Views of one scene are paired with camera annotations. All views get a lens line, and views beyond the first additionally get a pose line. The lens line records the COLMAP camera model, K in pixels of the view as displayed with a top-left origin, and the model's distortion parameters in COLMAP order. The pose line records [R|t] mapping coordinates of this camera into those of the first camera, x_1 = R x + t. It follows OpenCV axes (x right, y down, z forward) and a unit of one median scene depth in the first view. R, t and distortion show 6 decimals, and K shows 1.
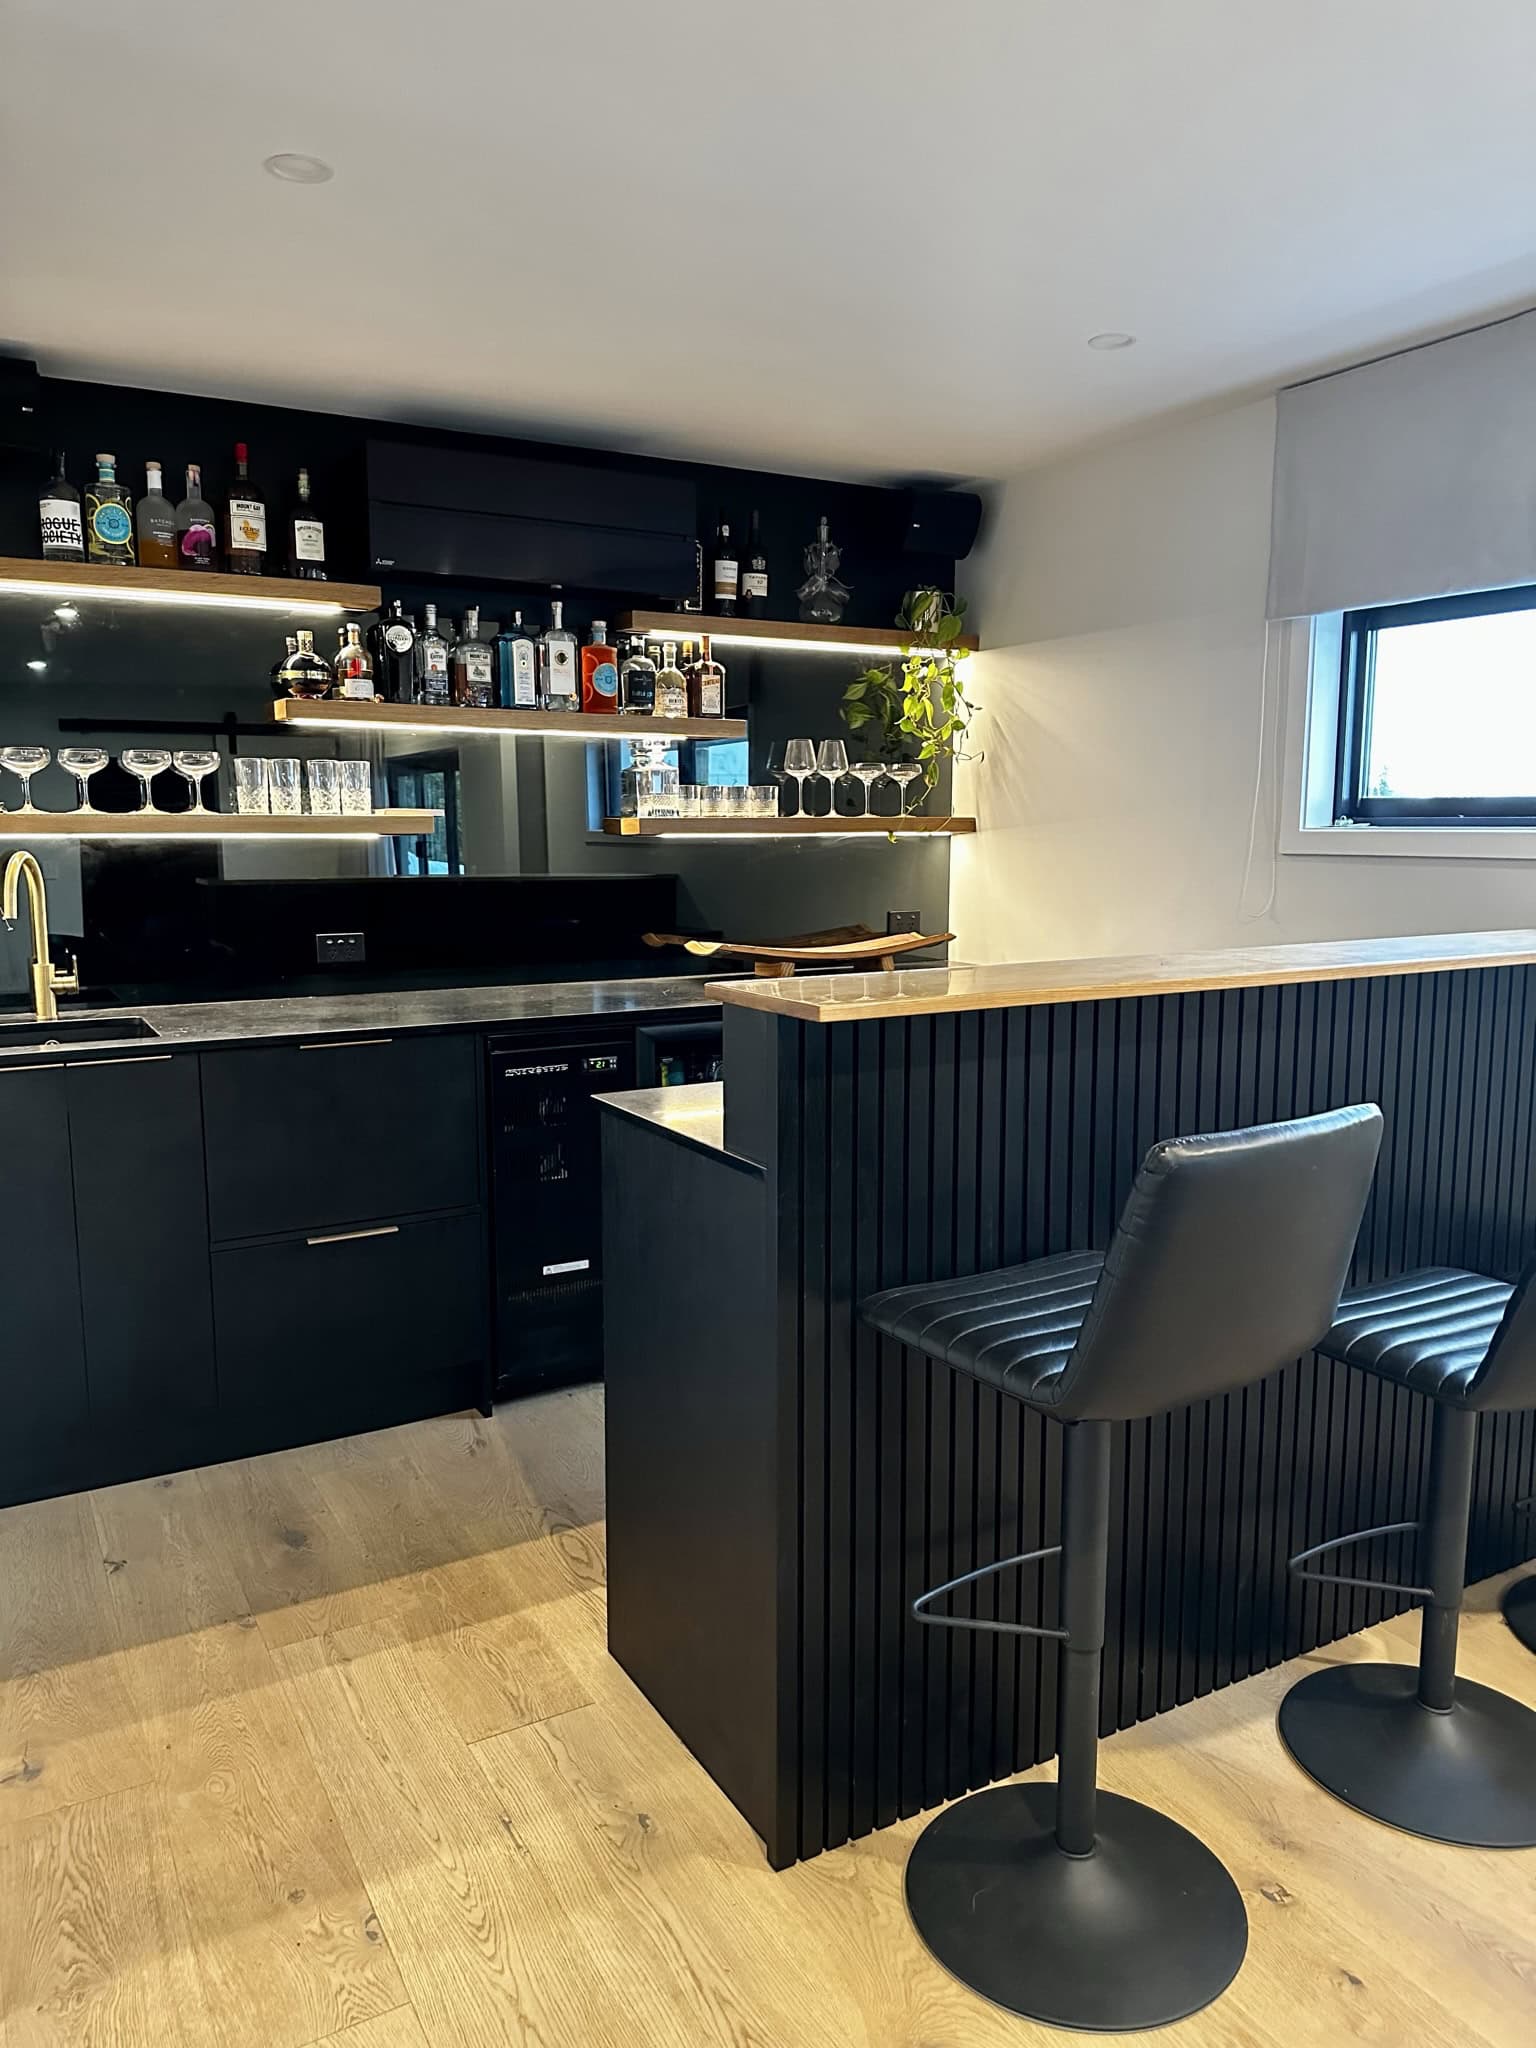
lens RADIAL K [[1419.0, 0, 768.0], [0, 1419.0, 1024.0], [0, 0, 1]] dist [0.046621, -0.054190]
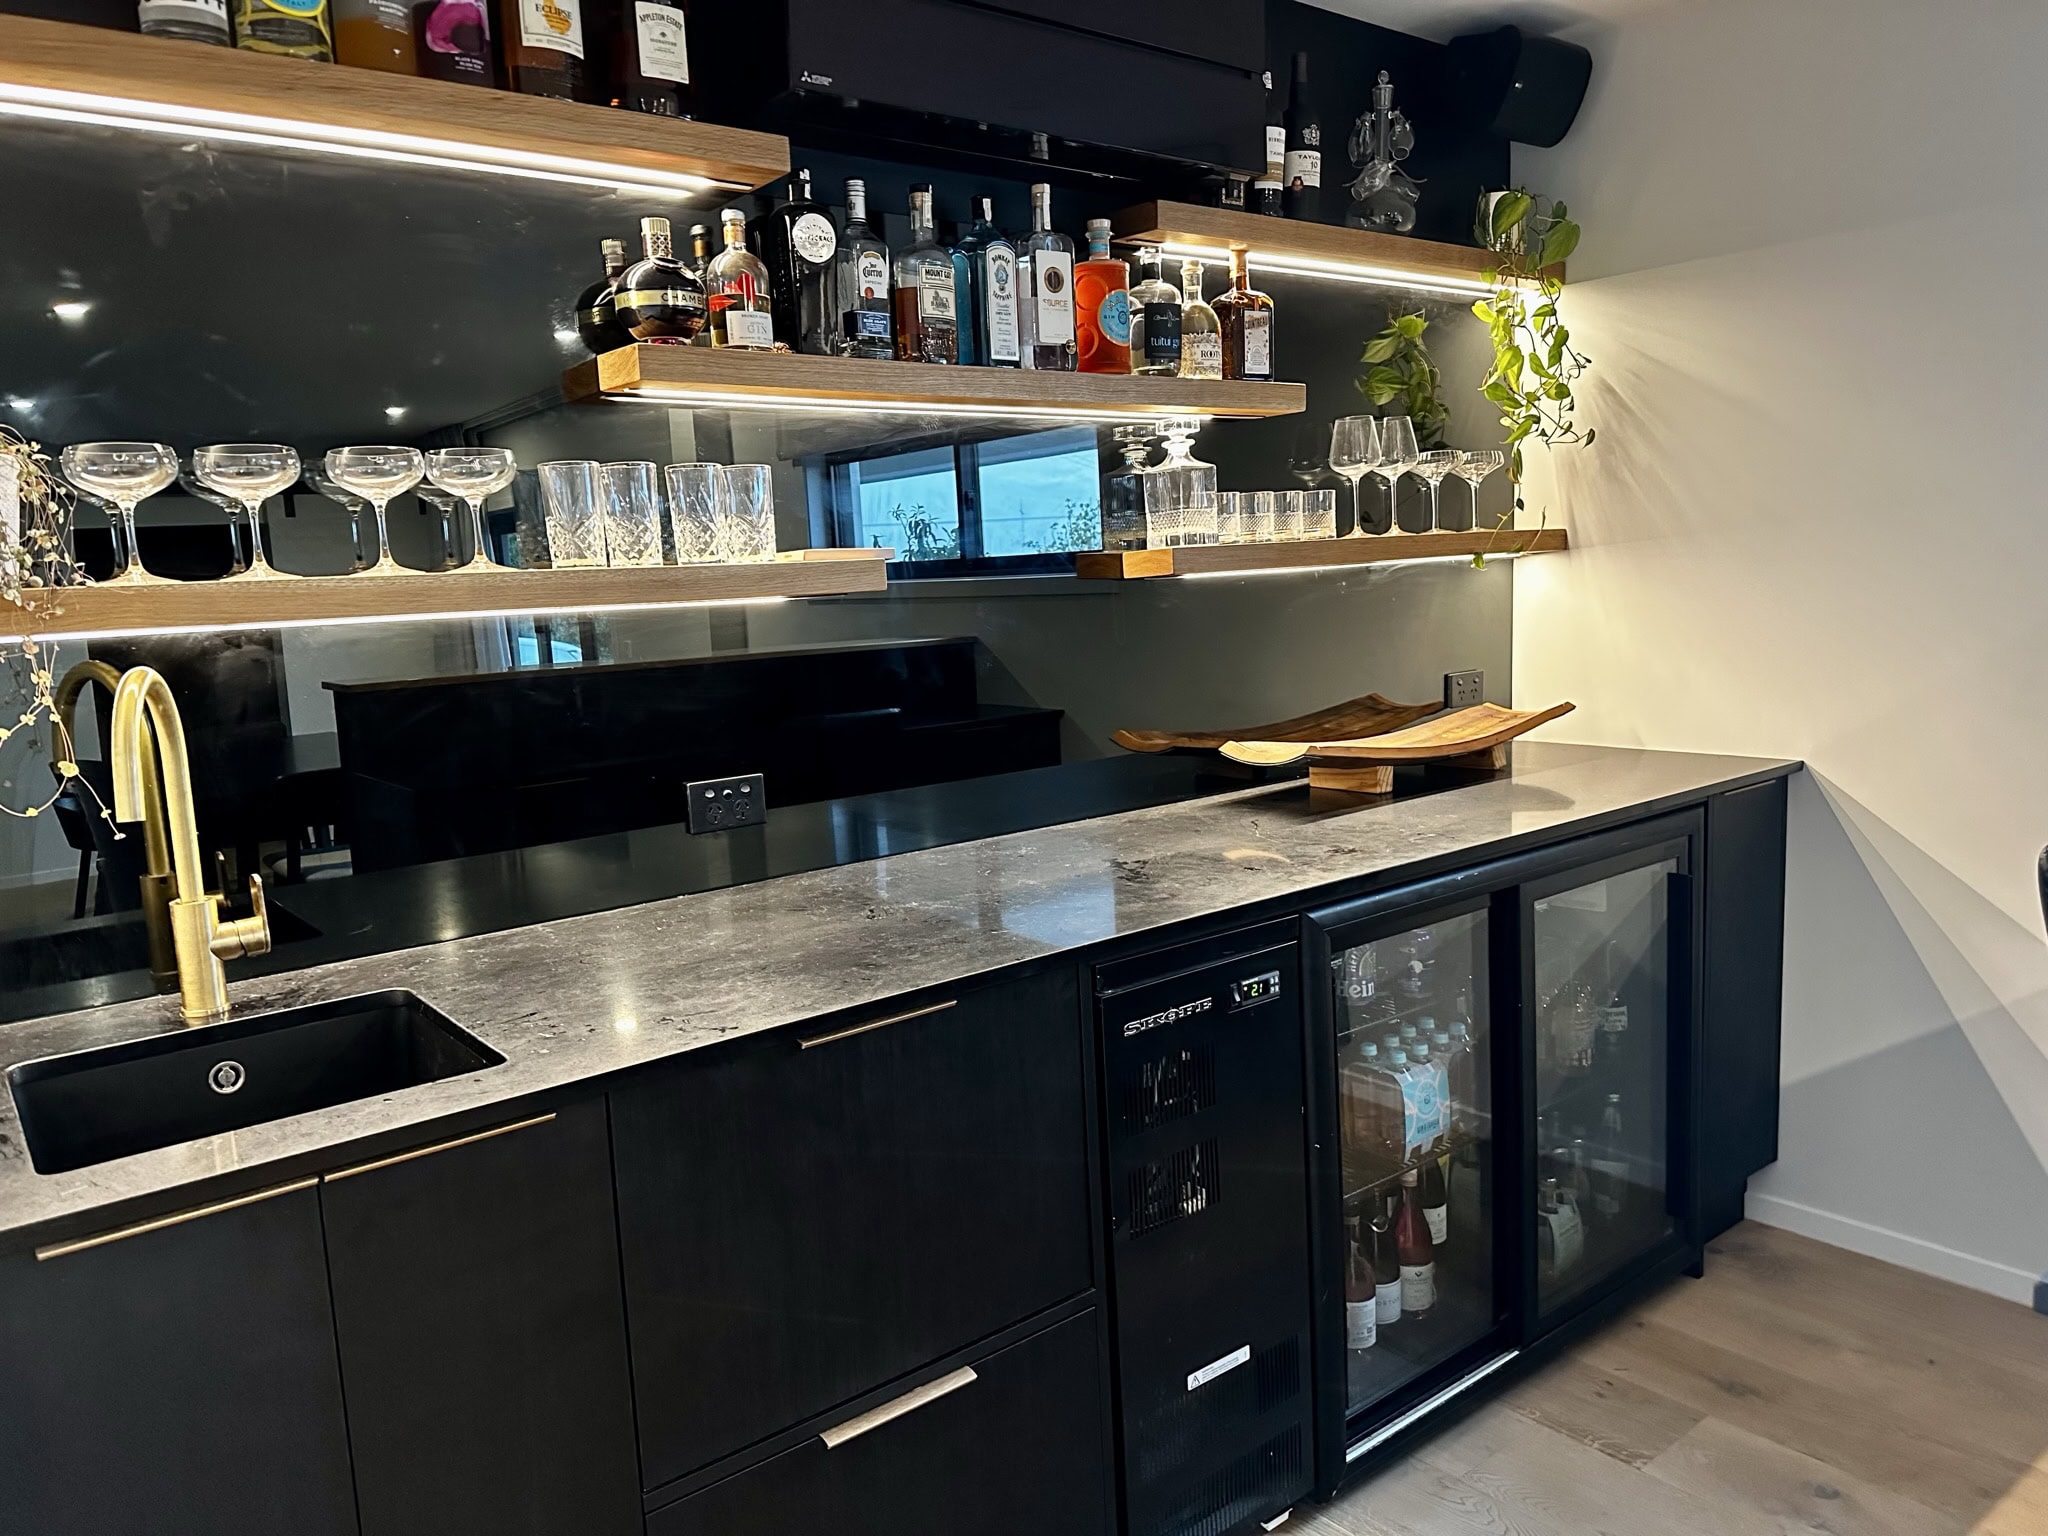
lens RADIAL K [[1419.0, 0, 997.2], [0, 1419.0, 762.8], [0, 0, 1]] dist [0.016343, 0.000257]
pose [[0.989274, -0.064446, 0.131086, -0.264964], [0.065042, 0.997882, -0.000264, -0.061543], [-0.130792, 0.008787, 0.991371, 0.435343]]
